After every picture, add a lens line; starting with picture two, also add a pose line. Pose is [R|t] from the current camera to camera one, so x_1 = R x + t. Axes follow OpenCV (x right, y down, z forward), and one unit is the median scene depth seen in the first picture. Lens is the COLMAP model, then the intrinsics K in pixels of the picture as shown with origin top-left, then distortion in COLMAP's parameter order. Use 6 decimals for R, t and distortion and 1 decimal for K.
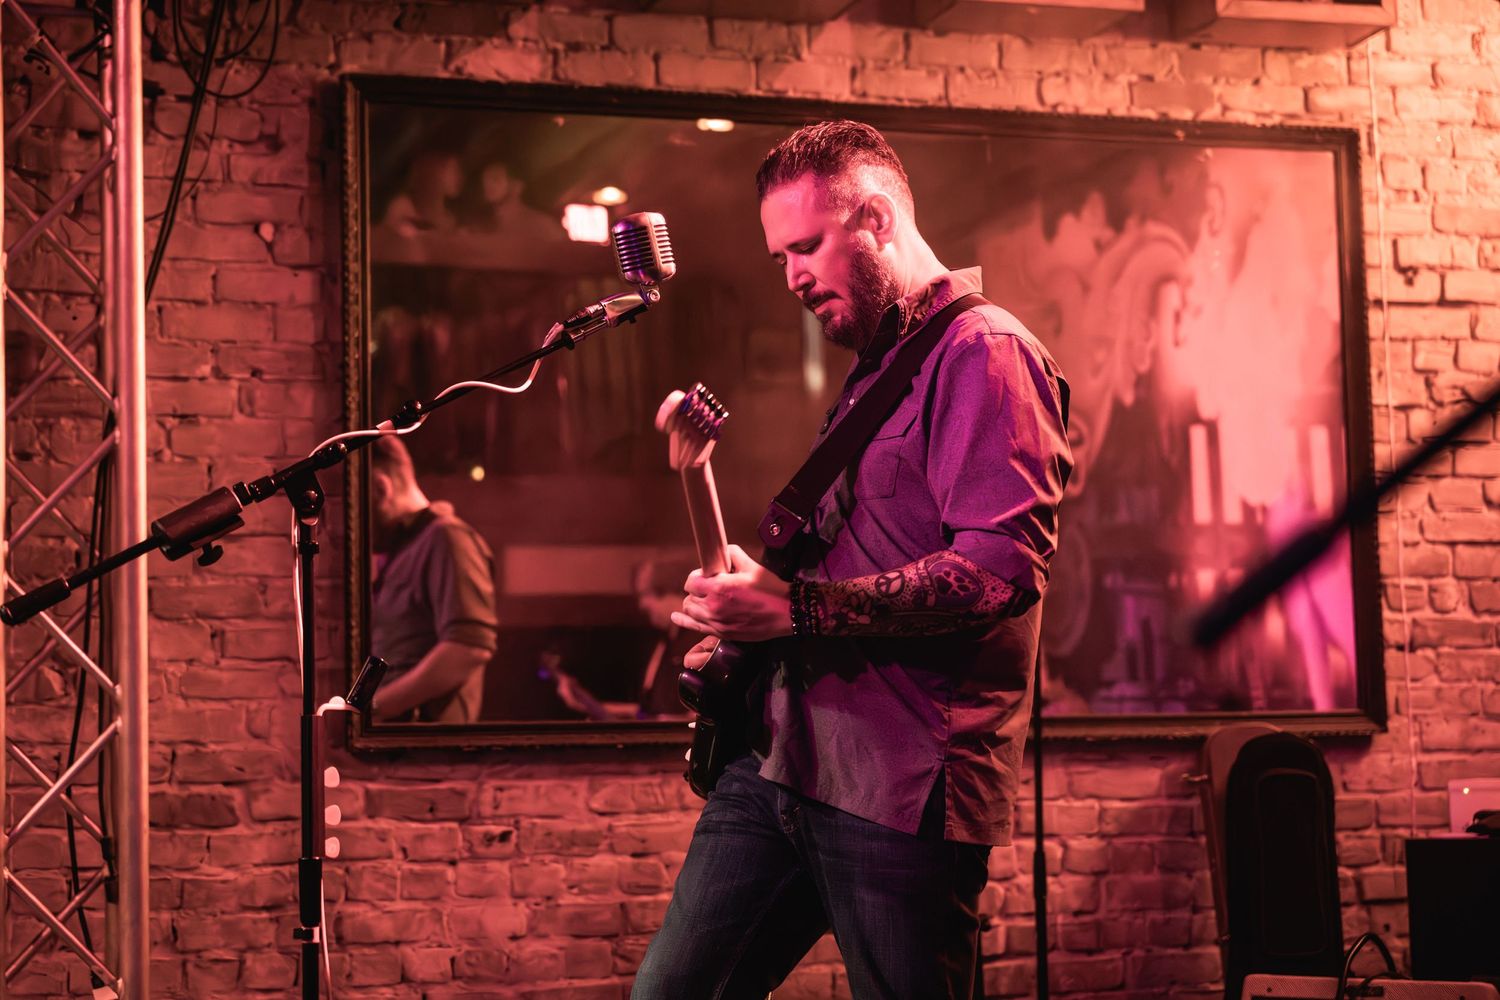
lens RADIAL K [[2919.1, 0, 743.8], [0, 2919.1, 488.5], [0, 0, 1]] dist [0.061745, 0.000000]
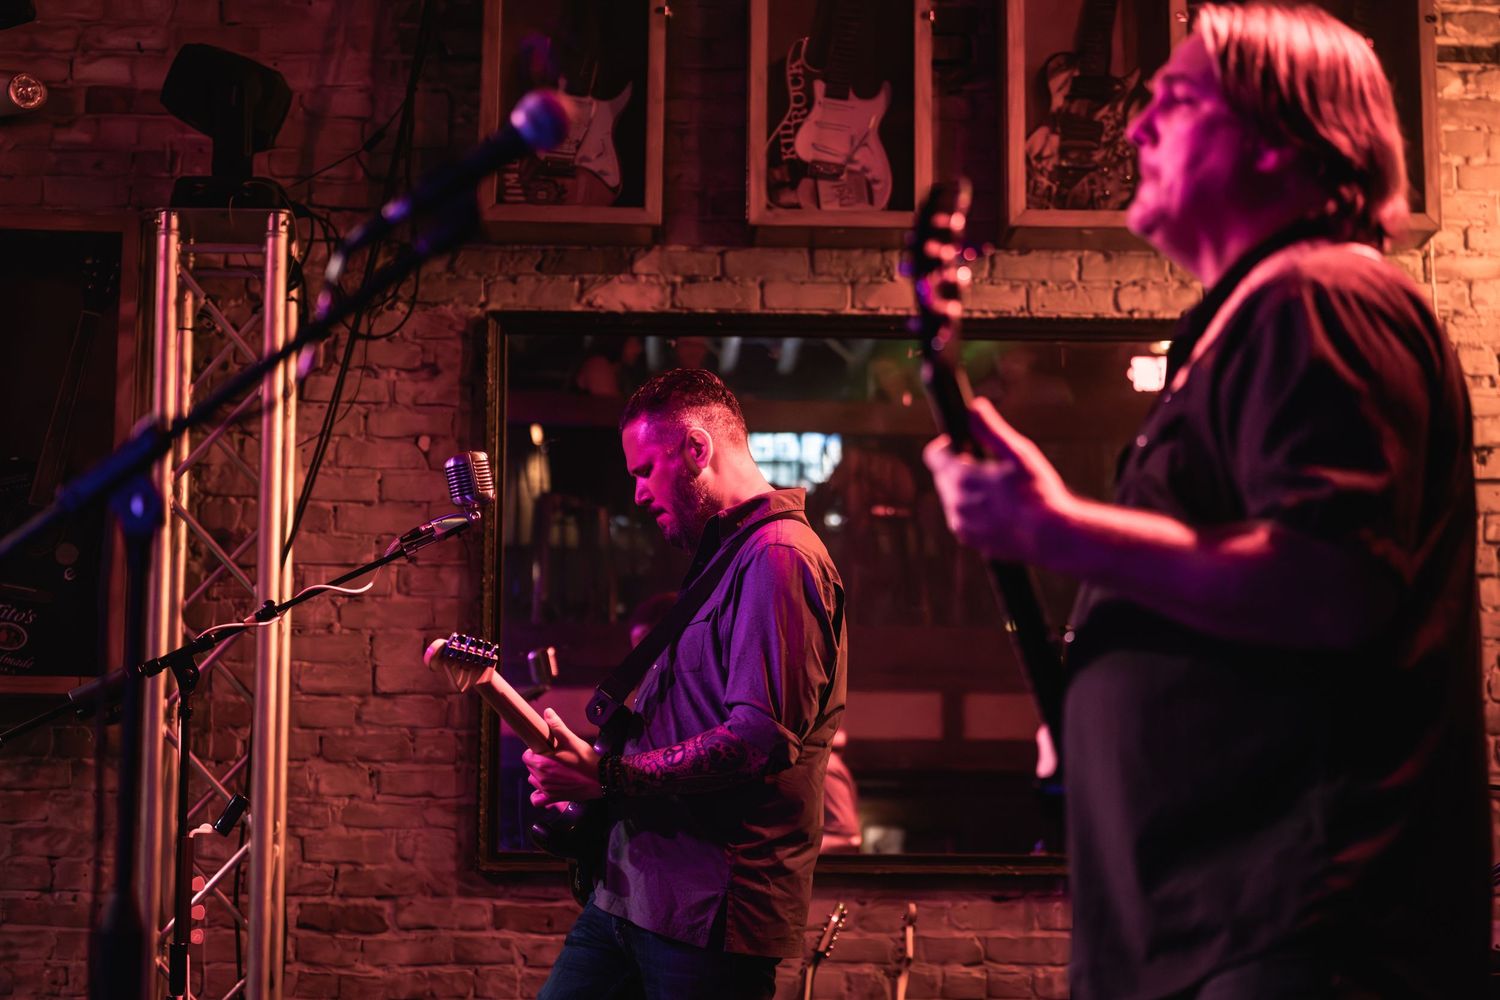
lens RADIAL K [[2919.1, 0, 752.0], [0, 2919.1, 522.5], [0, 0, 1]] dist [0.061745, 0.000000]
pose [[0.962251, -0.011052, -0.271938, 0.286823], [0.002275, 0.999467, -0.032569, -0.014274], [0.272153, 0.030721, 0.961764, -0.126170]]
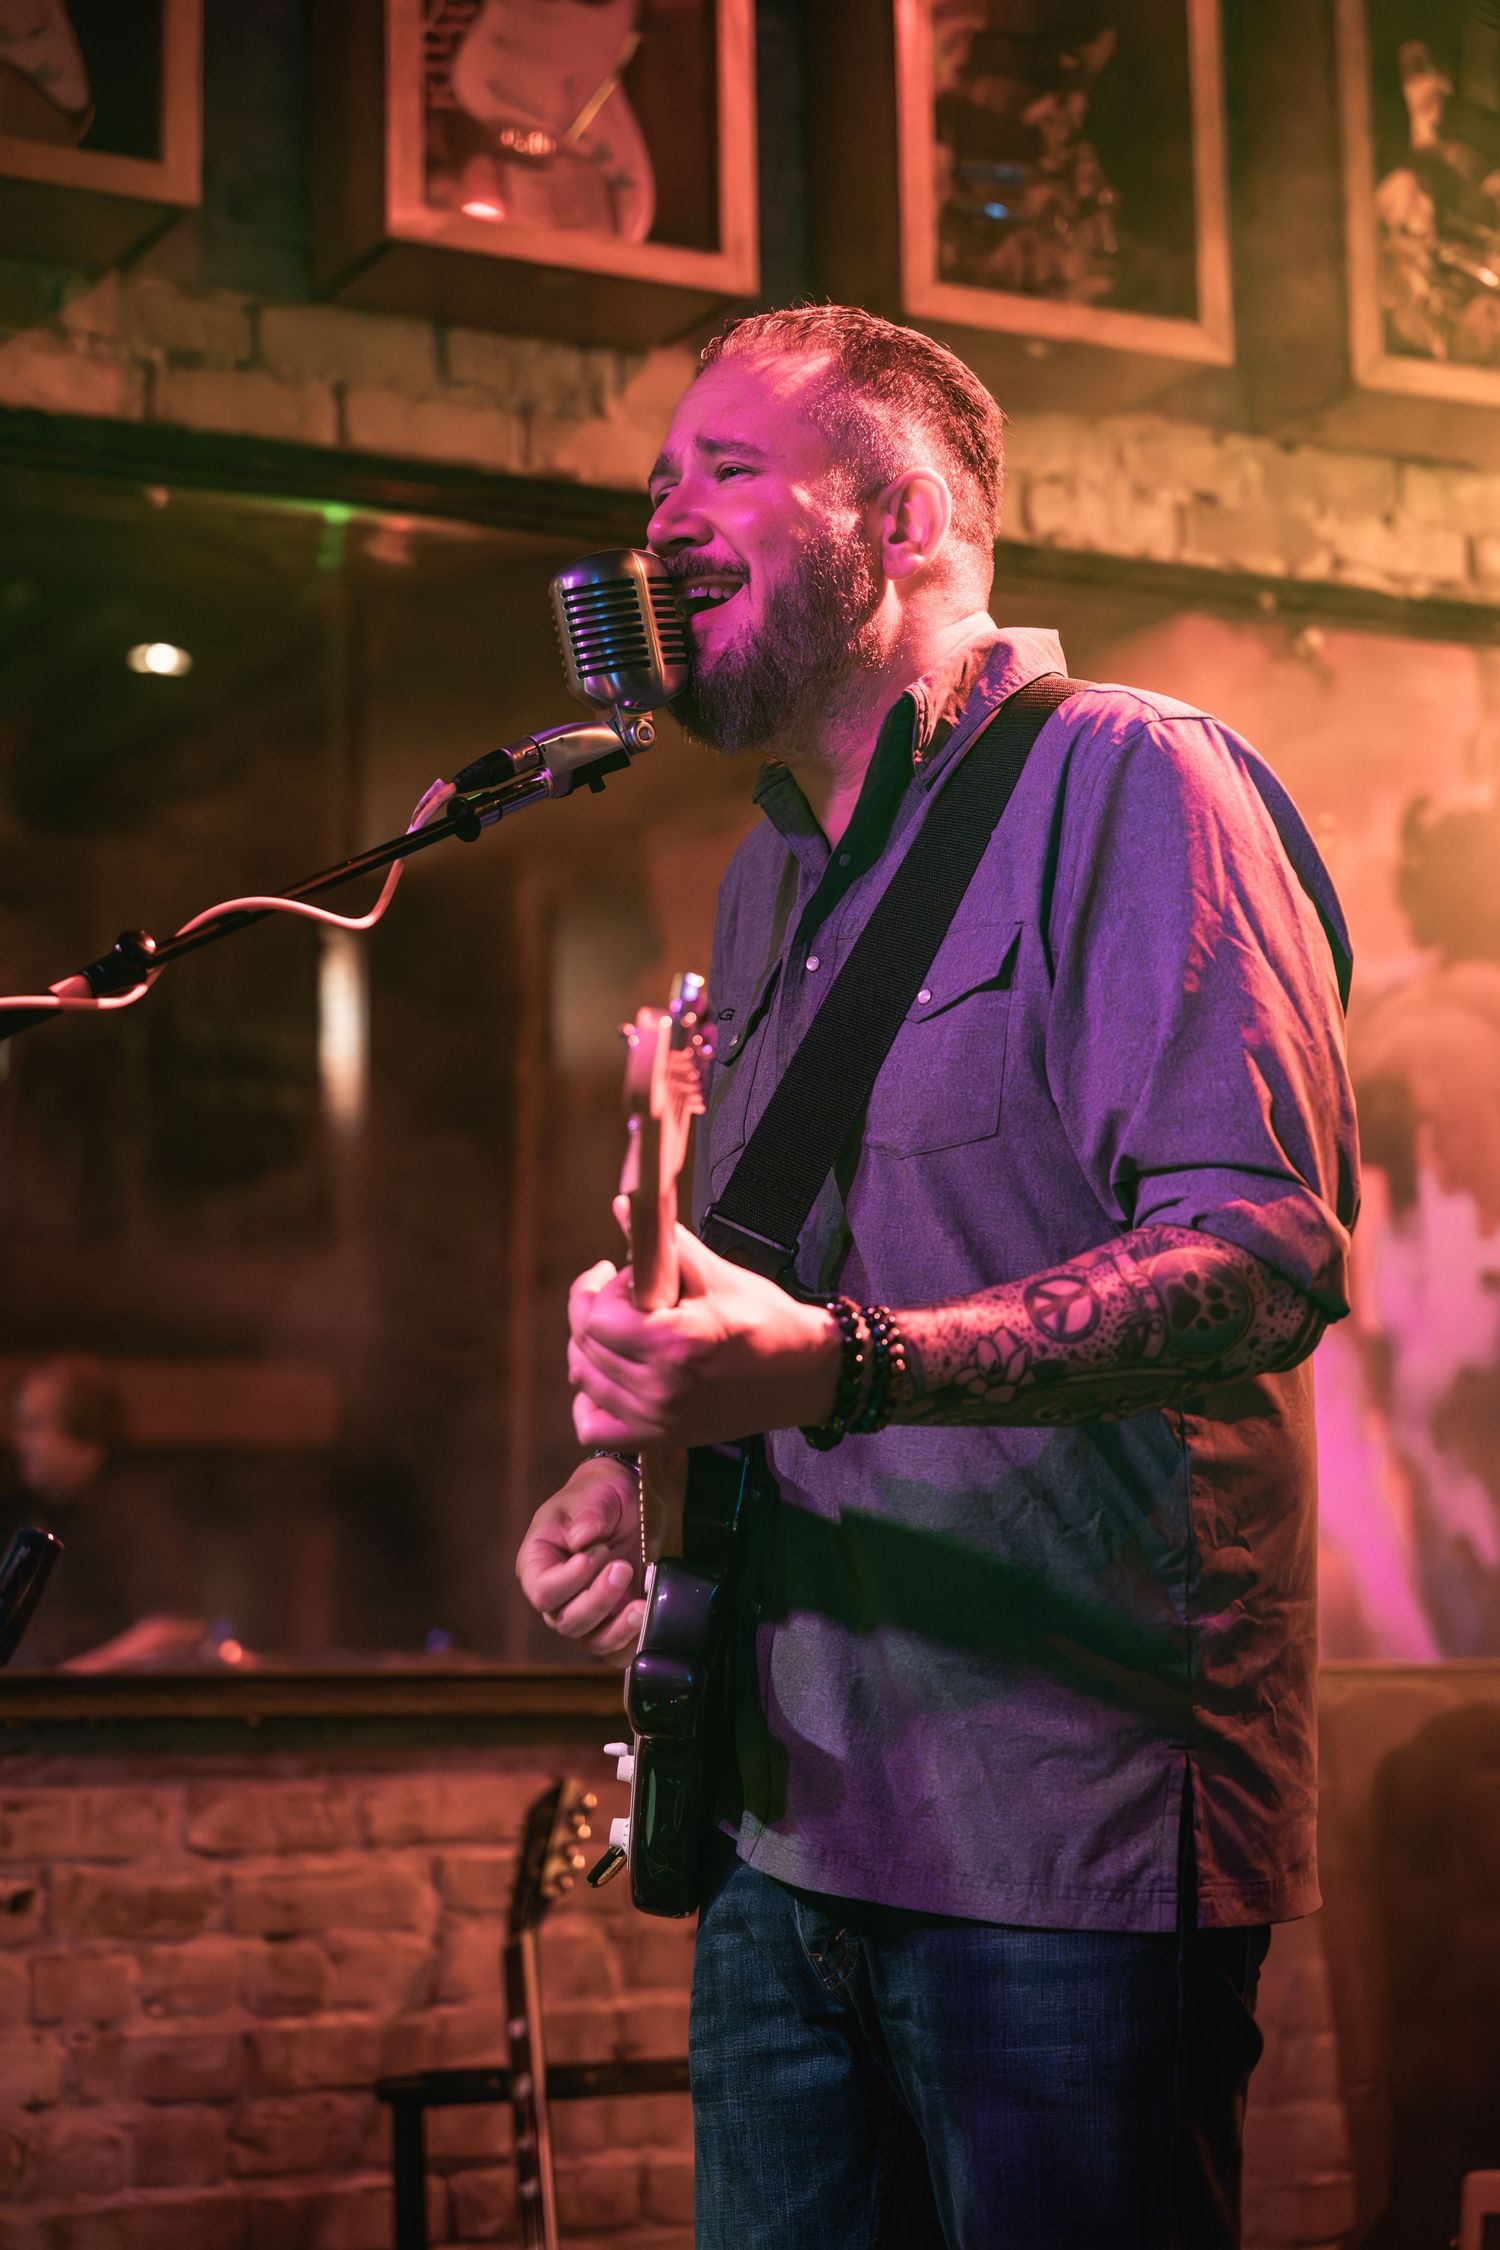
lens RADIAL K [[4378.6, 0, 782.8], [0, 4378.6, 1106.6], [0, 0, 1]] dist [0.061745, 0.000000]
pose [[0.985393, 0.030391, 0.167565, -0.080261], [-0.022892, 0.998656, -0.046508, 0.014739], [-0.168753, 0.041993, 0.984763, 0.223435]]
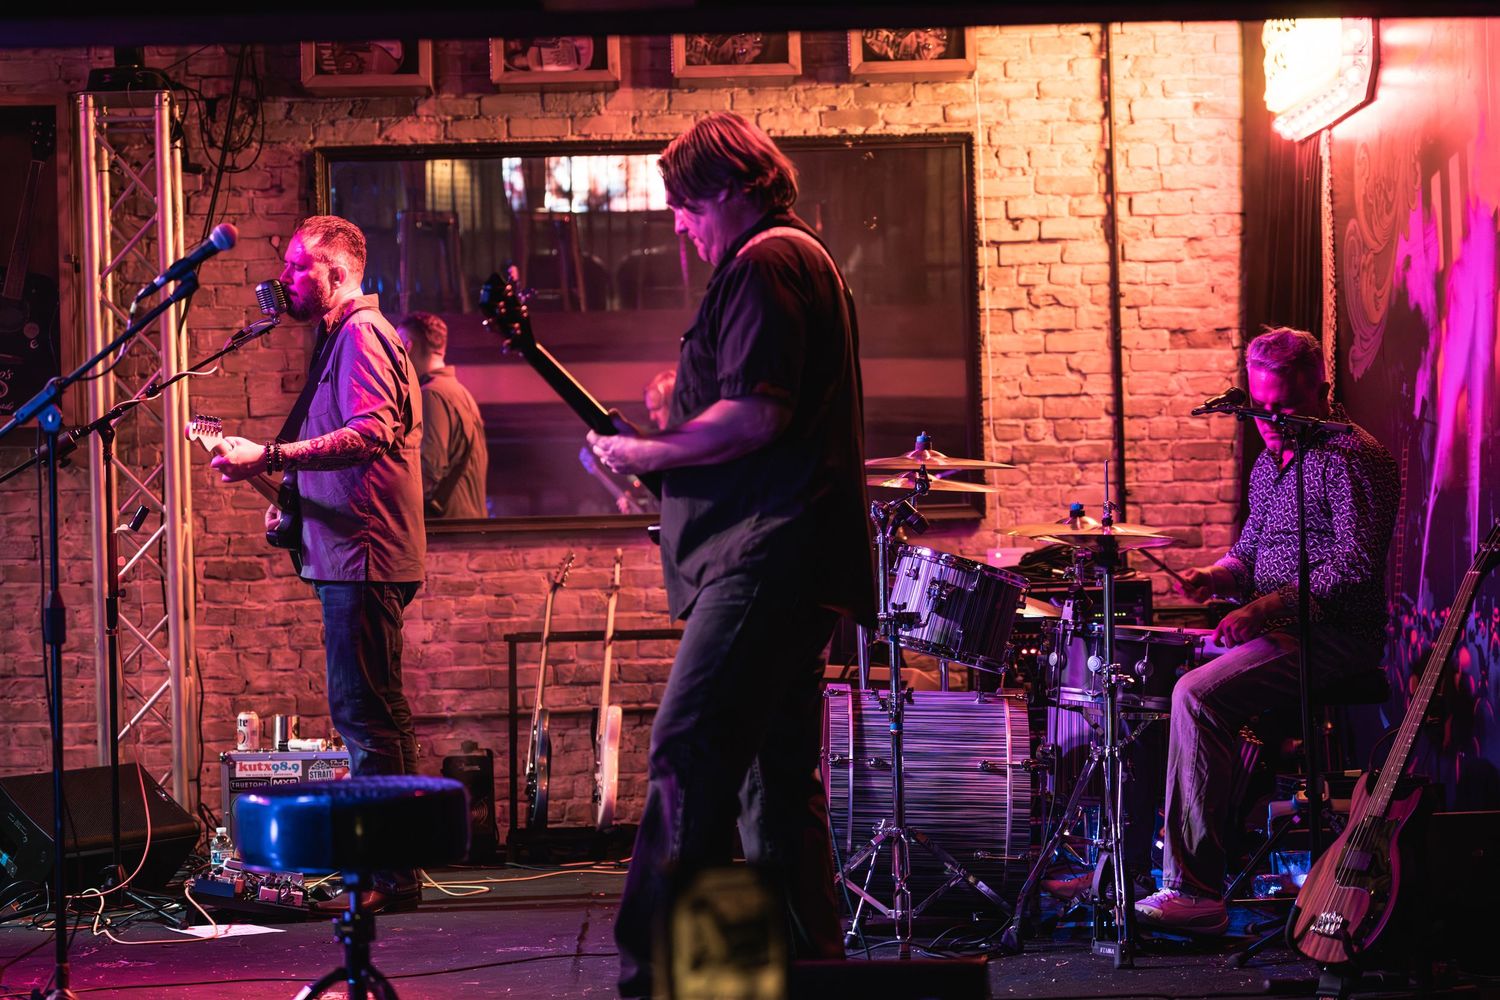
lens RADIAL K [[2919.1, 0, 720.4], [0, 2919.1, 496.6], [0, 0, 1]] dist [0.061745, 0.000000]
pose [[0.960813, -0.008629, -0.277063, 0.552963], [0.034808, 0.995360, 0.089707, -0.080274], [0.275004, -0.095835, 0.956655, -0.589656]]
